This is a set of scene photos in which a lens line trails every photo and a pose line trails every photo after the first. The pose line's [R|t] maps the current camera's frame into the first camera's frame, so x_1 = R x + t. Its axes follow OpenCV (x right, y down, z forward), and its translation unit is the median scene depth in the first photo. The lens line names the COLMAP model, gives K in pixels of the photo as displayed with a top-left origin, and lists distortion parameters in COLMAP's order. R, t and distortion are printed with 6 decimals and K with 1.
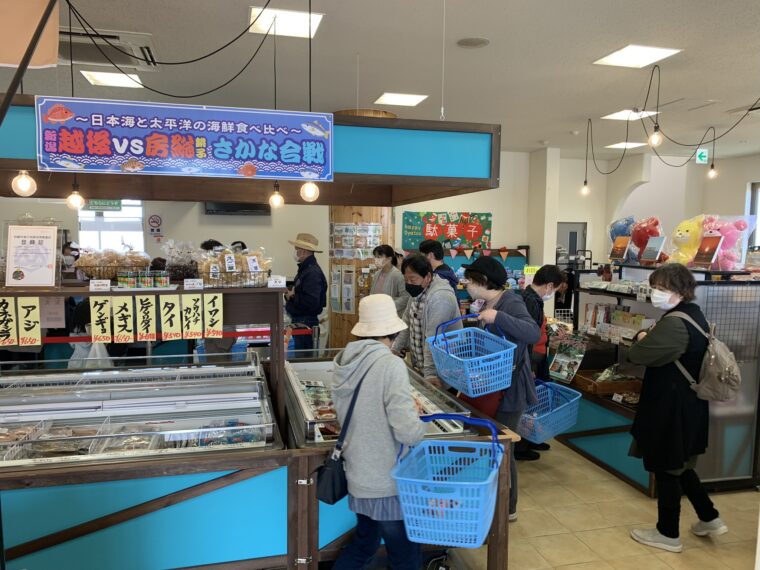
lens RADIAL K [[579.3, 0, 378.6], [0, 579.3, 281.2], [0, 0, 1]] dist [0.024720, 0.004051]
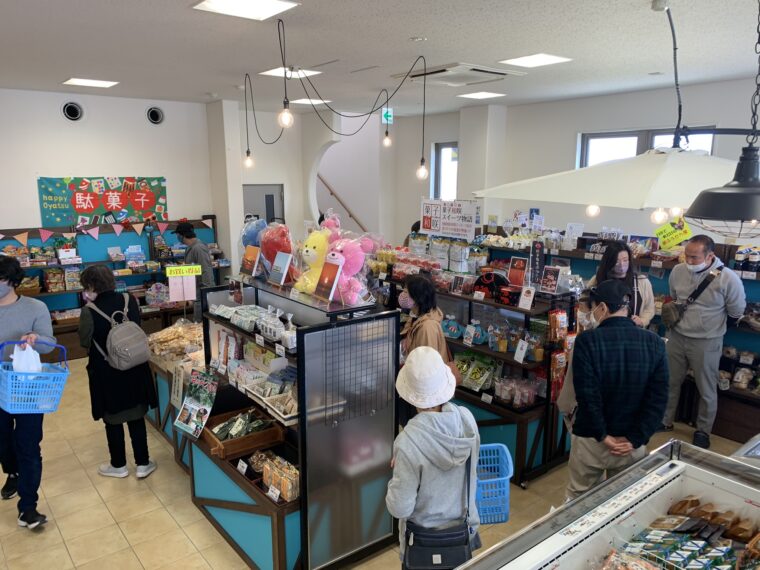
lens RADIAL K [[579.3, 0, 377.7], [0, 579.3, 288.2], [0, 0, 1]] dist [0.024720, 0.004051]
pose [[0.913617, -0.092428, 0.395930, 0.130996], [0.042452, 0.990180, 0.133193, -0.059437], [-0.404353, -0.104880, 0.908570, 0.110016]]
